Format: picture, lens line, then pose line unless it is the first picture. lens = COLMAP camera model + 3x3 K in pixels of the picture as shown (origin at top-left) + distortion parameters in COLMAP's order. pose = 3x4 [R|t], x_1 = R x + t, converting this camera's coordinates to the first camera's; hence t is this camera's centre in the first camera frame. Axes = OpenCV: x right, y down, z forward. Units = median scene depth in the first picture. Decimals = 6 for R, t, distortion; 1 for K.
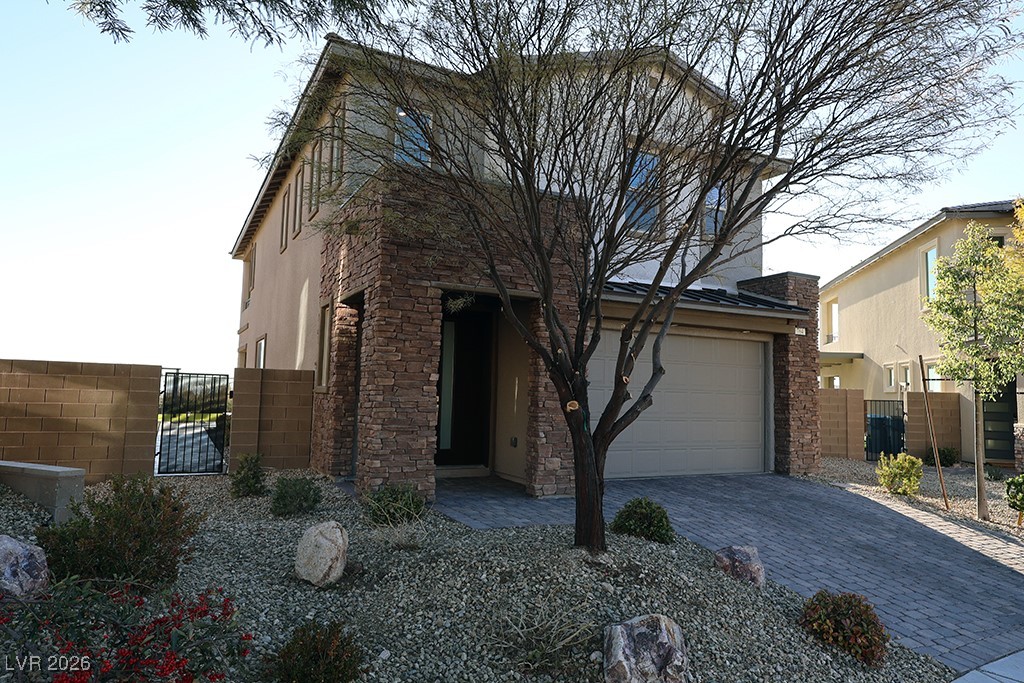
lens RADIAL K [[668.5, 0, 512.0], [0, 668.5, 341.5], [0, 0, 1]] dist [0.000027, -0.000006]
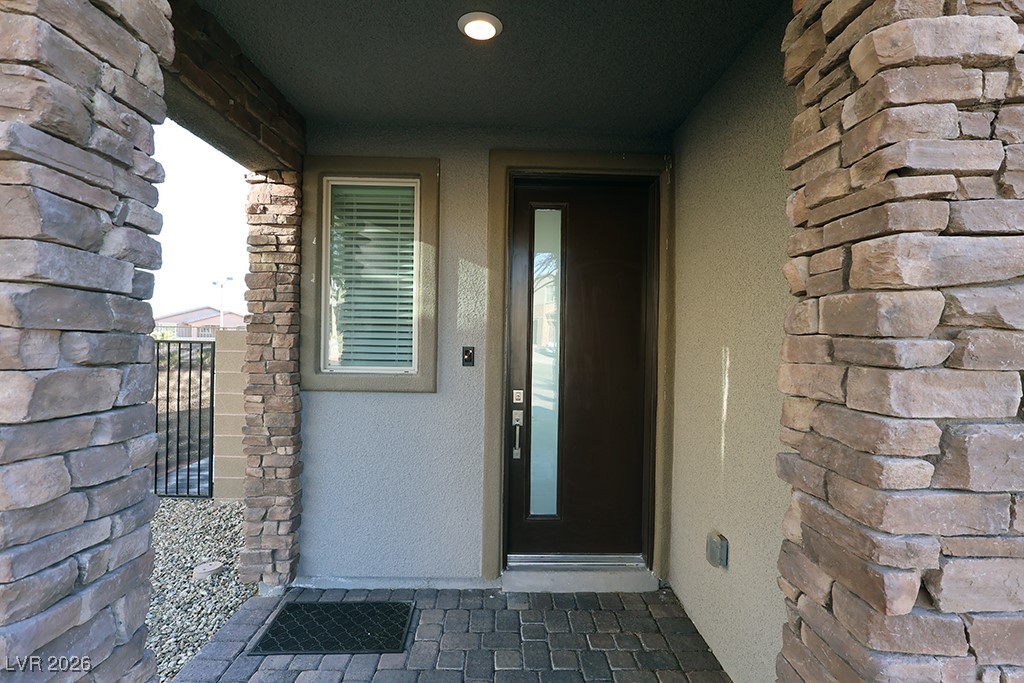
lens RADIAL K [[470.9, 0, 508.9], [0, 470.9, 338.4], [0, 0, 1]] dist [-0.003328, 0.001310]
pose [[0.896546, -0.010207, -0.442834, 0.014051], [0.044236, 0.996800, 0.066583, 0.032456], [0.440737, -0.079284, 0.894128, 0.797090]]
